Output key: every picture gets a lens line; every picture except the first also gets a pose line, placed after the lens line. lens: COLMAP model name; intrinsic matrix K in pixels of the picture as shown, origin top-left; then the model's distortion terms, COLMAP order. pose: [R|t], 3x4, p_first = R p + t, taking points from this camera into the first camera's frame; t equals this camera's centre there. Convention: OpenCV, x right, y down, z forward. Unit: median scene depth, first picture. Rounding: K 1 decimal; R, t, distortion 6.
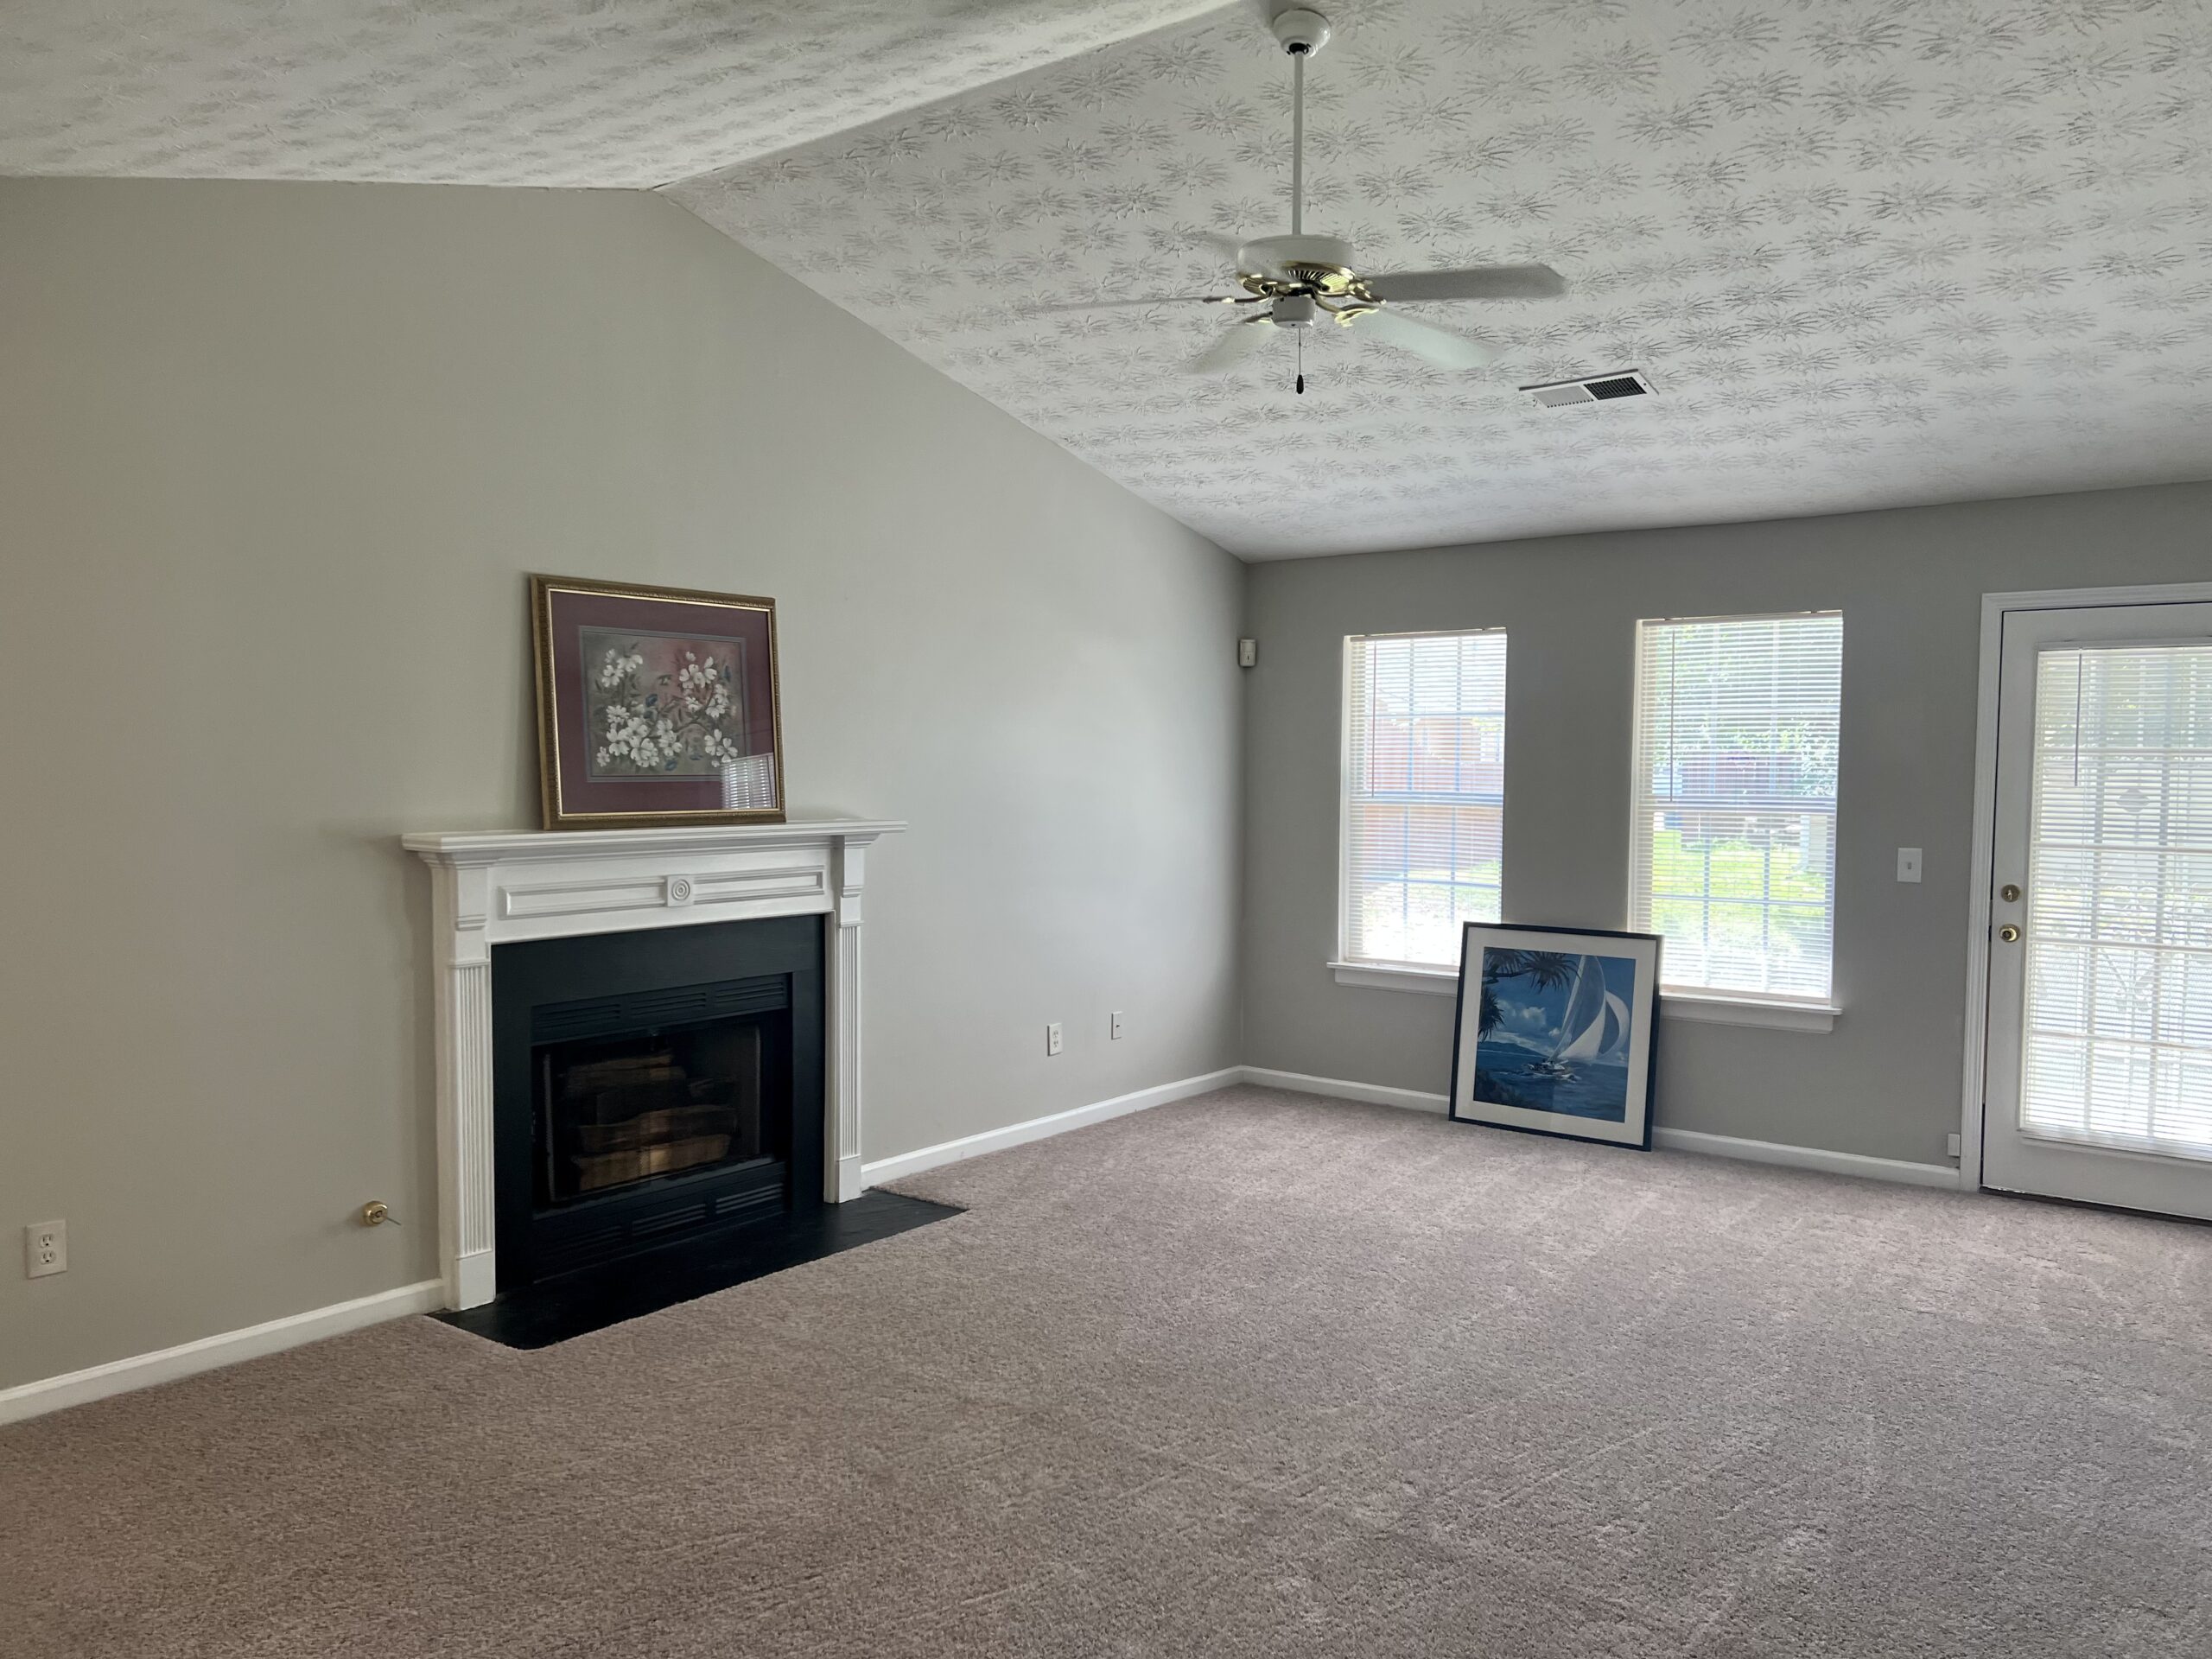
lens RADIAL K [[1647.0, 0, 1101.3], [0, 1647.0, 838.0], [0, 0, 1]] dist [0.073123, -0.095957]
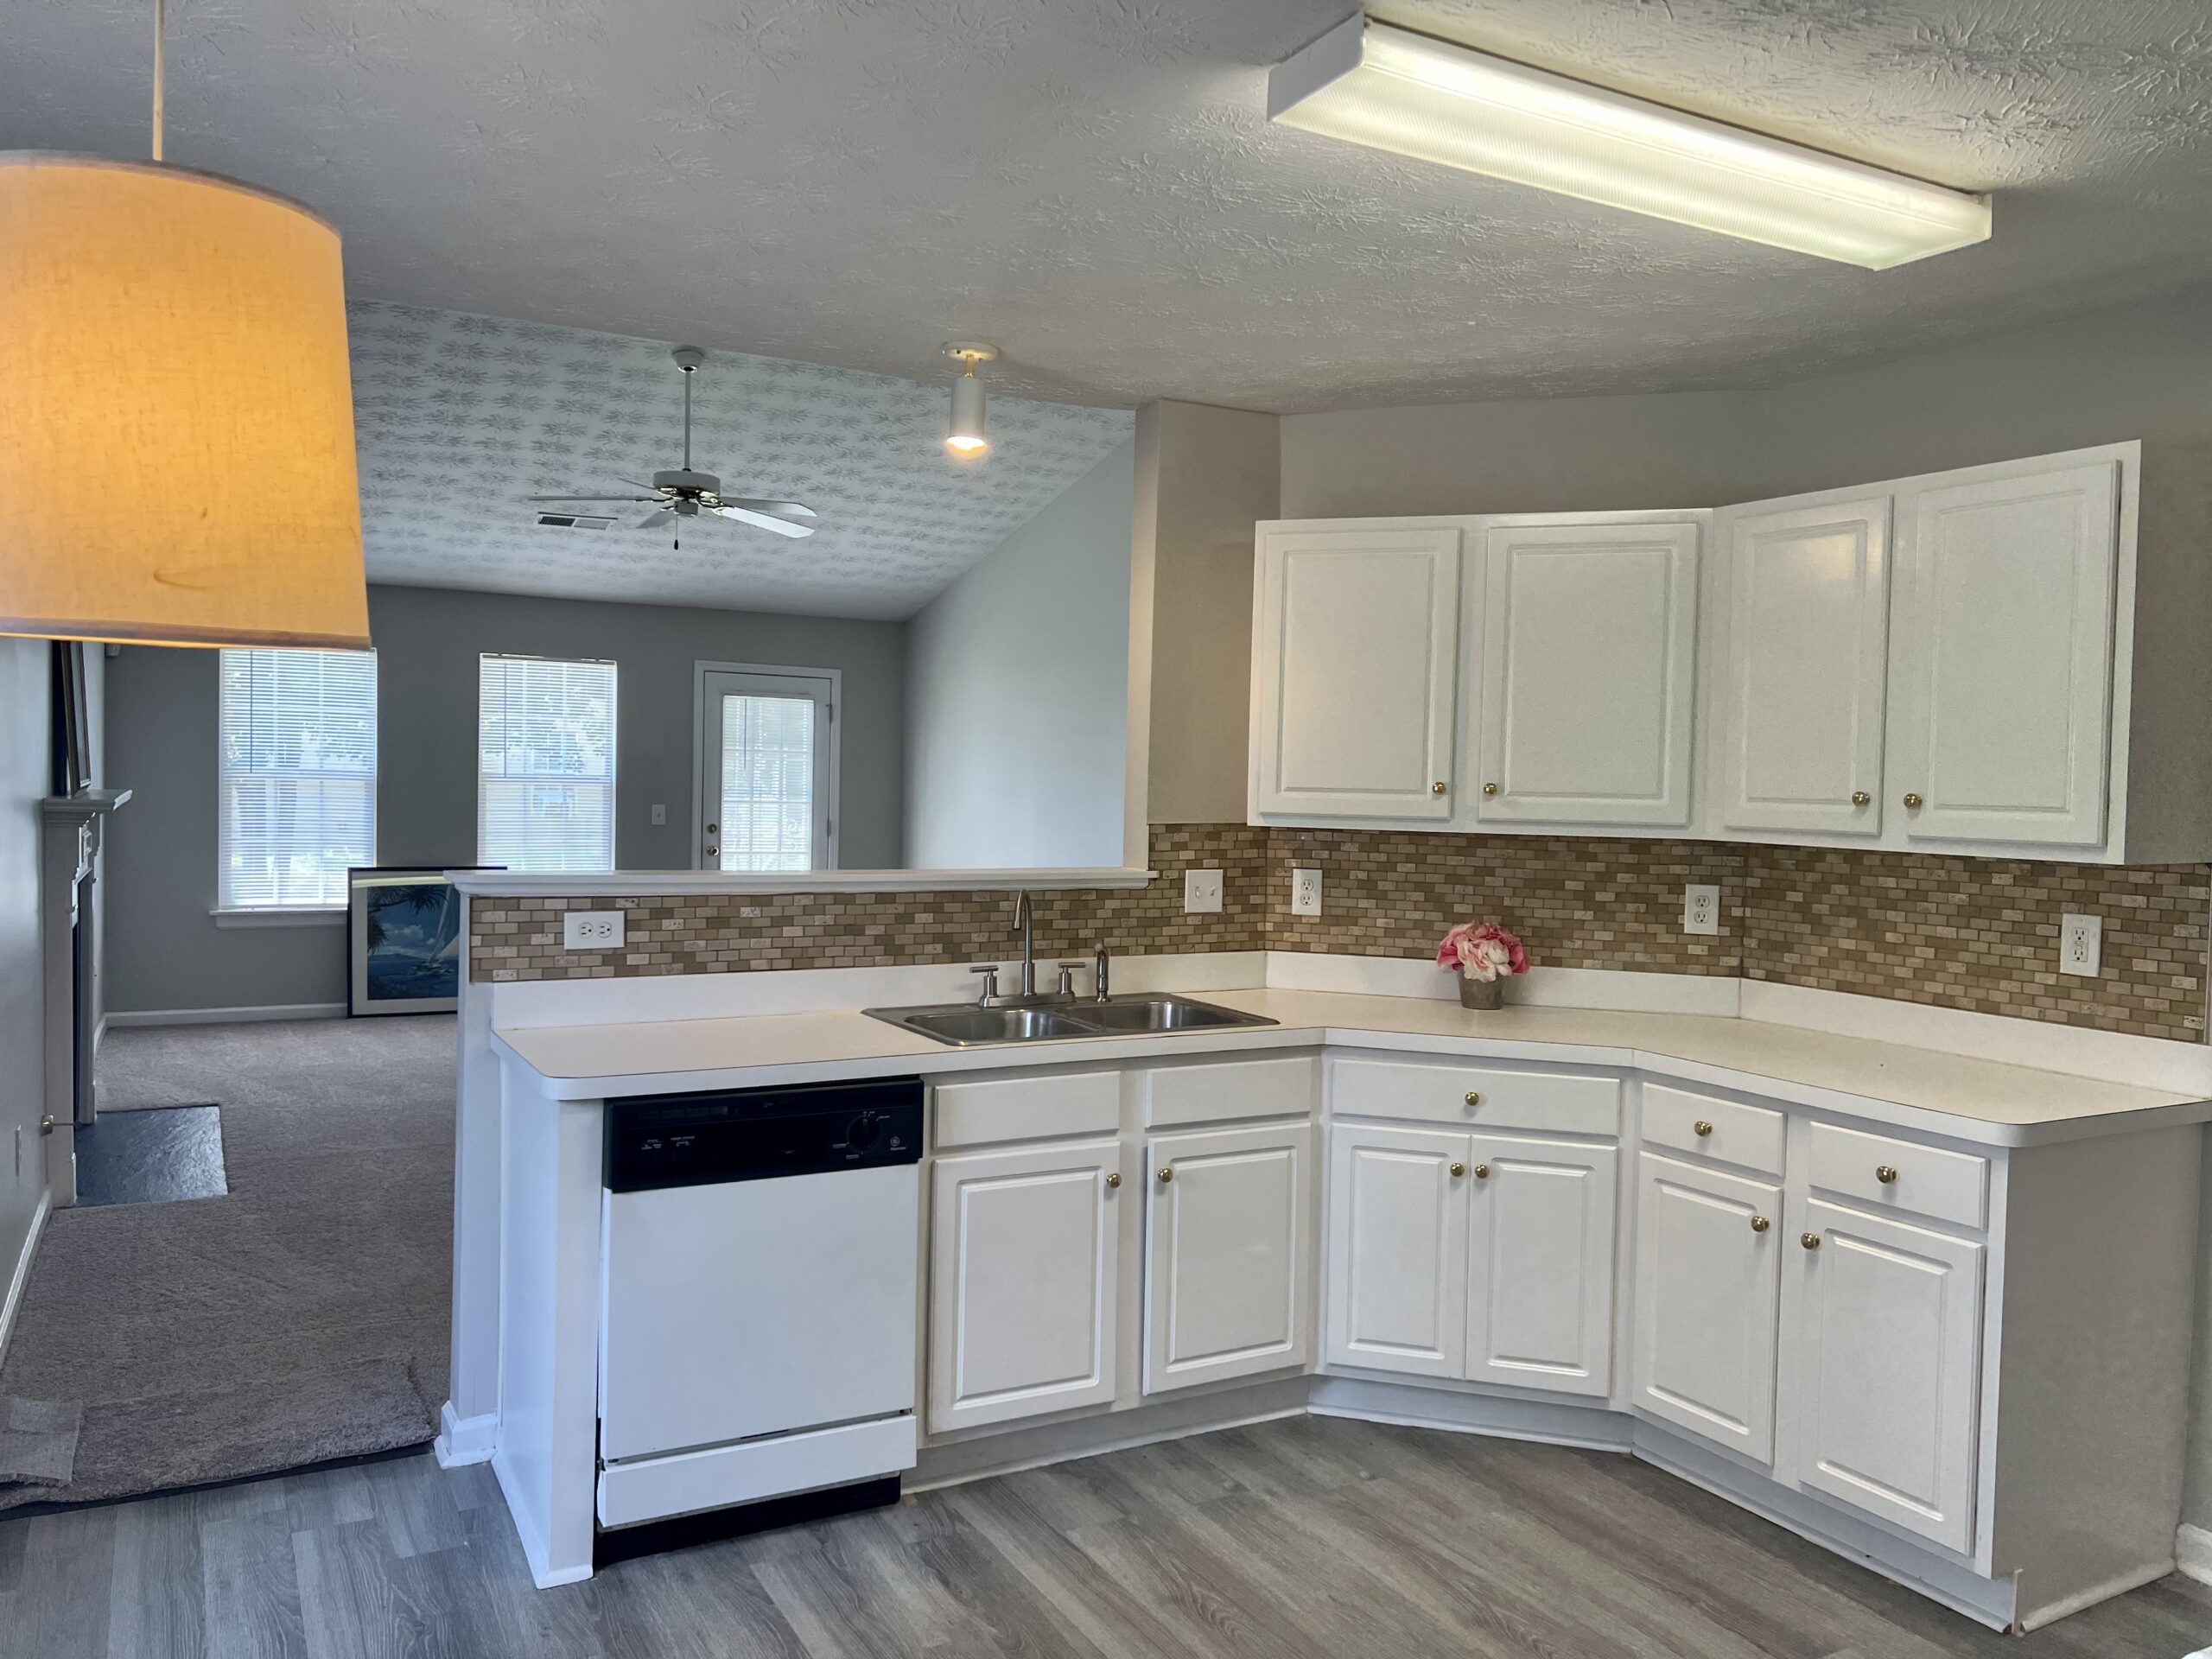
lens RADIAL K [[1647.0, 0, 1133.6], [0, 1647.0, 848.9], [0, 0, 1]] dist [0.073123, -0.095957]
pose [[0.382443, -0.036314, 0.923265, -0.820976], [0.020462, 0.999315, 0.030829, 0.007978], [-0.923753, 0.007102, 0.382924, -0.093521]]
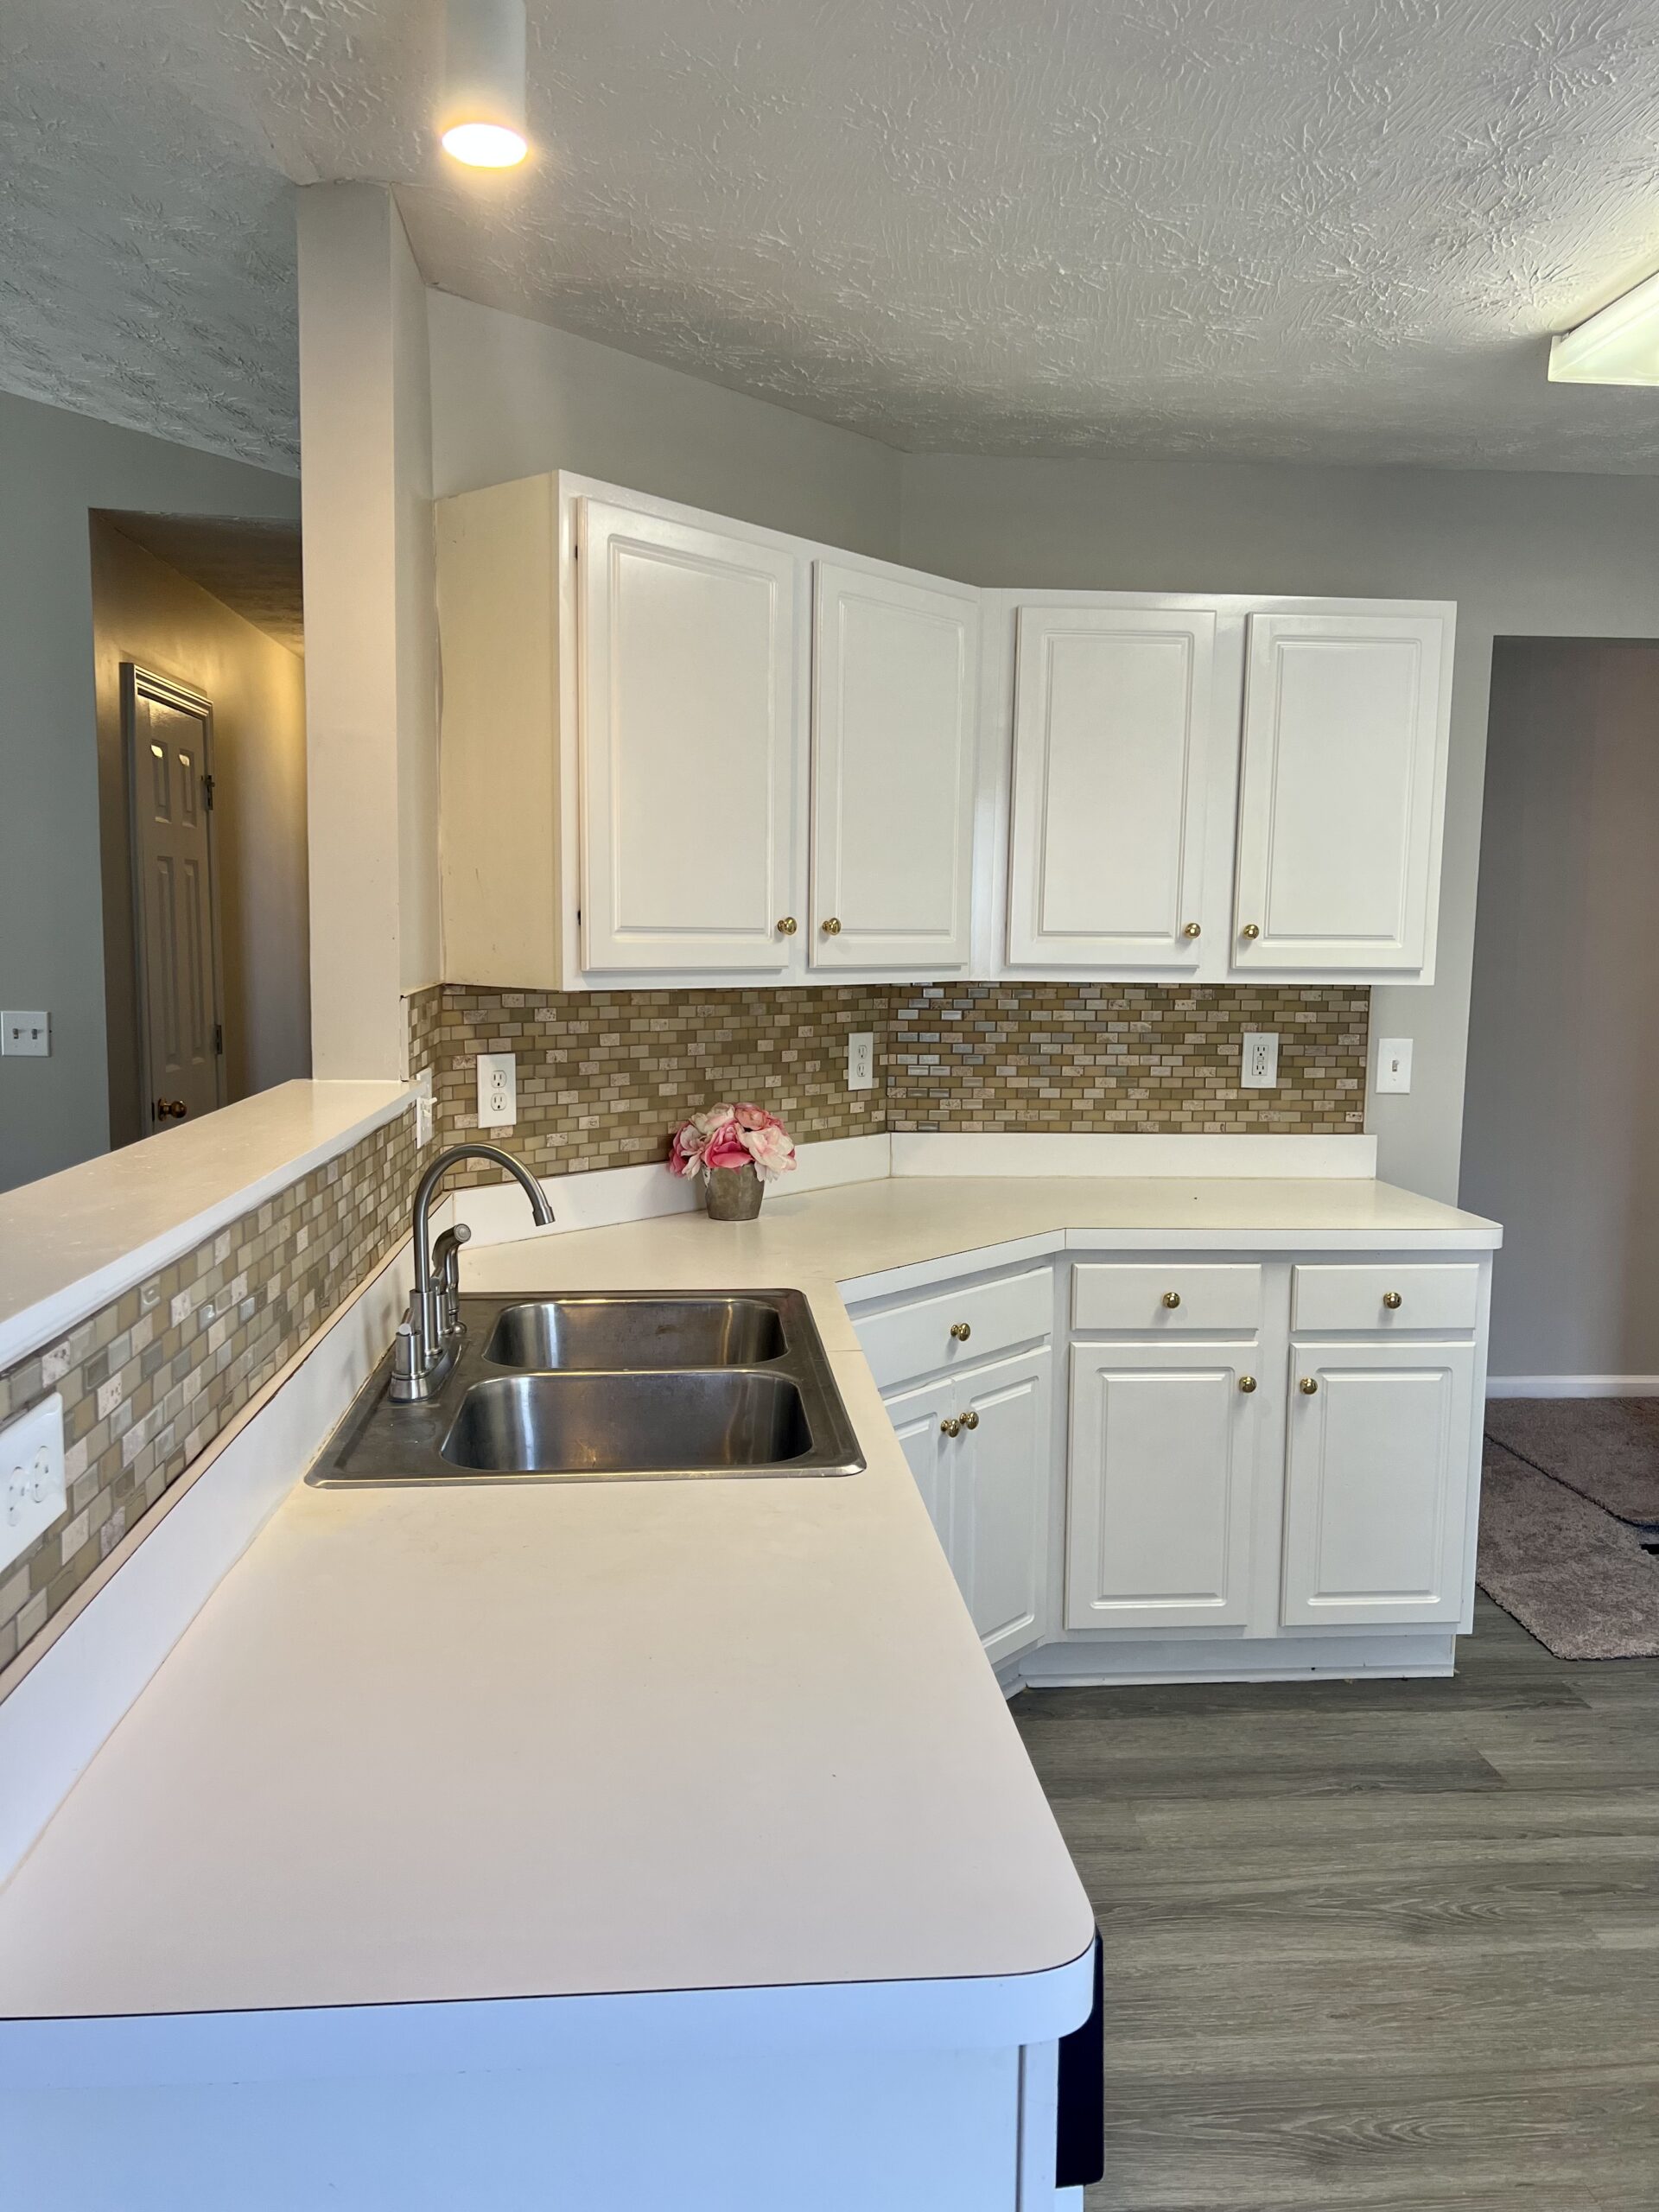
lens RADIAL K [[1647.0, 0, 820.6], [0, 1647.0, 1092.5], [0, 0, 1]] dist [0.073123, -0.095957]
pose [[-0.680674, -0.086330, 0.727482, -0.544324], [0.016626, 0.990956, 0.133153, -0.007461], [-0.732397, 0.102728, -0.673083, 0.325798]]
